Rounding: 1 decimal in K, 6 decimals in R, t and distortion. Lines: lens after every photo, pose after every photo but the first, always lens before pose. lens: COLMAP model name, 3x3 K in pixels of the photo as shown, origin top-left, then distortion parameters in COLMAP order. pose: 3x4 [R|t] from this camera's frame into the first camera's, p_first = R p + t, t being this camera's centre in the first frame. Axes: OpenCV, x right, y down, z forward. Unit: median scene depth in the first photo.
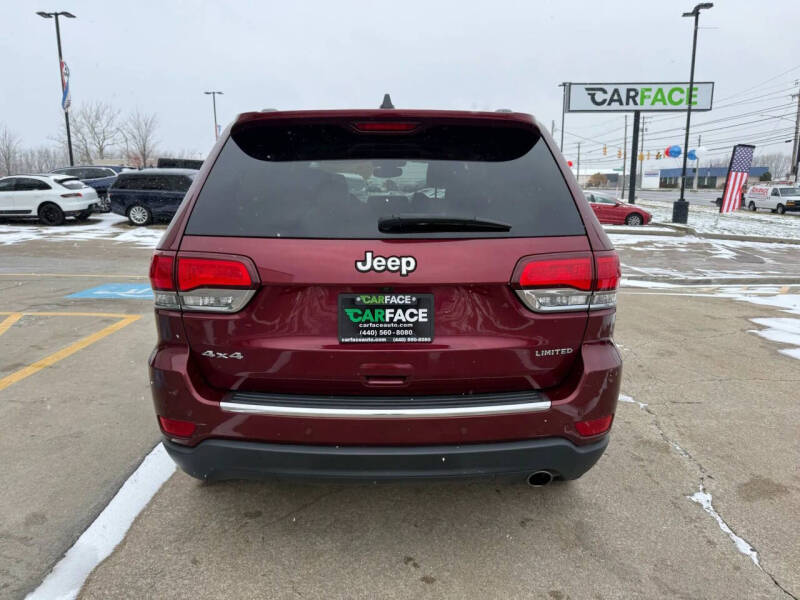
lens RADIAL K [[564.2, 0, 395.9], [0, 564.2, 296.7], [0, 0, 1]] dist [0.013209, -0.024091]
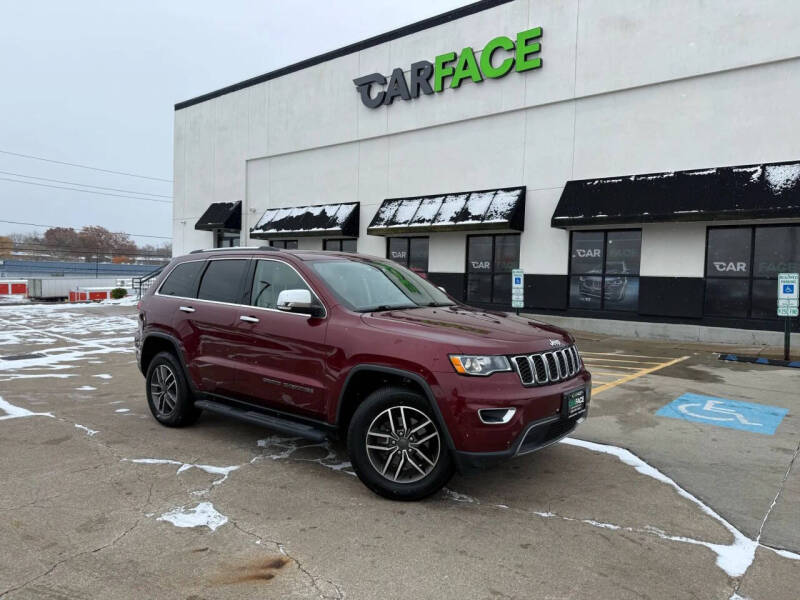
lens RADIAL K [[564.2, 0, 403.0], [0, 564.2, 298.7], [0, 0, 1]] dist [0.013209, -0.024091]
pose [[-0.640610, 0.018151, -0.767652, 0.814099], [-0.164764, 0.973186, 0.160507, -0.366634], [0.749981, 0.229304, -0.620442, 1.766185]]
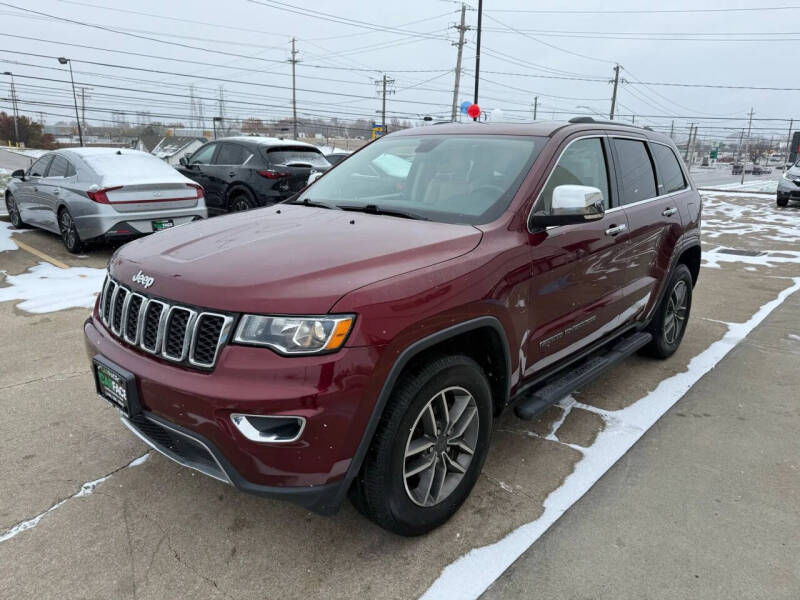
lens RADIAL K [[564.2, 0, 402.3], [0, 564.2, 301.3], [0, 0, 1]] dist [0.013209, -0.024091]
pose [[-0.736123, -0.182813, 0.651692, -0.505157], [0.116554, 0.914213, 0.388110, -0.340539], [-0.666737, 0.361654, -0.651666, 1.586166]]
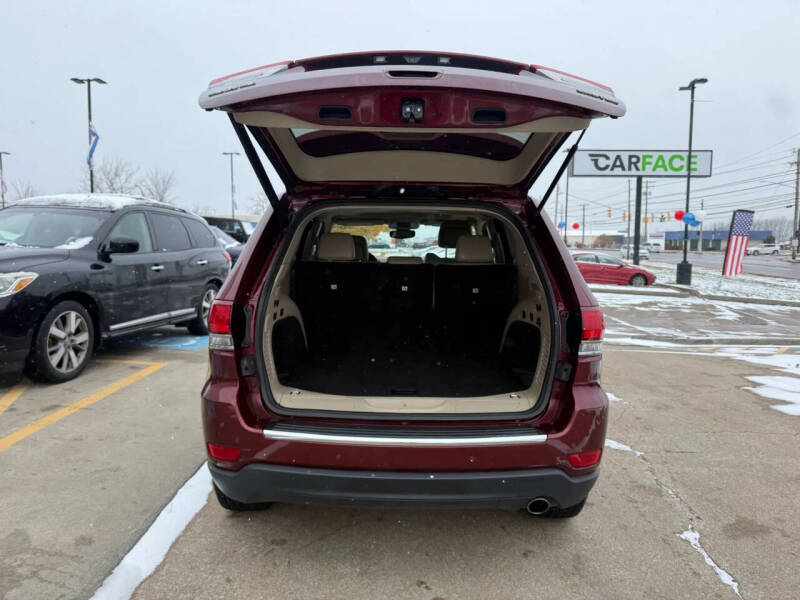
lens RADIAL K [[564.2, 0, 399.4], [0, 564.2, 292.4], [0, 0, 1]] dist [0.013209, -0.024091]
pose [[0.999845, 0.015763, -0.007781, -0.010070], [-0.016506, 0.994118, -0.107041, 0.009471], [0.006048, 0.107153, 0.994224, -0.079838]]
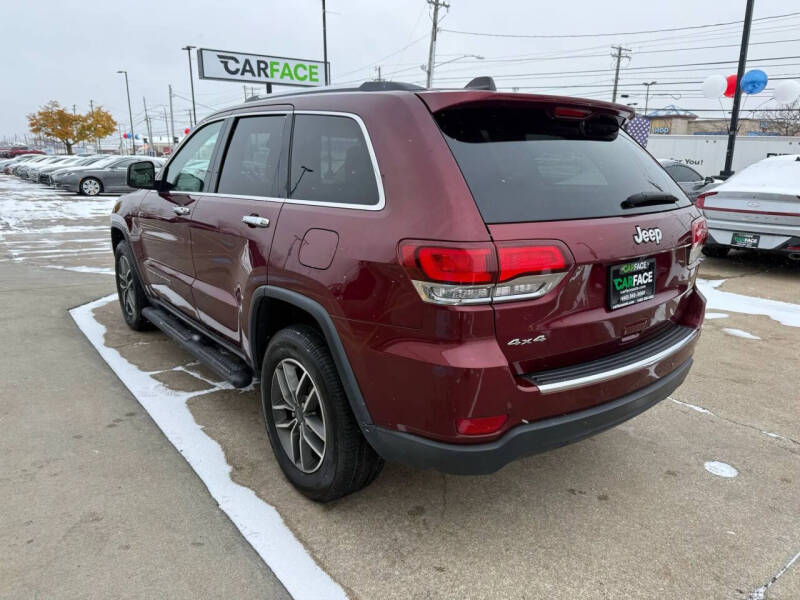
lens RADIAL K [[564.2, 0, 397.0], [0, 564.2, 301.9], [0, 0, 1]] dist [0.013209, -0.024091]
pose [[0.796580, -0.144406, 0.587032, -0.443777], [0.108599, 0.989436, 0.096030, -0.035736], [-0.594698, -0.012744, 0.803848, 0.140902]]
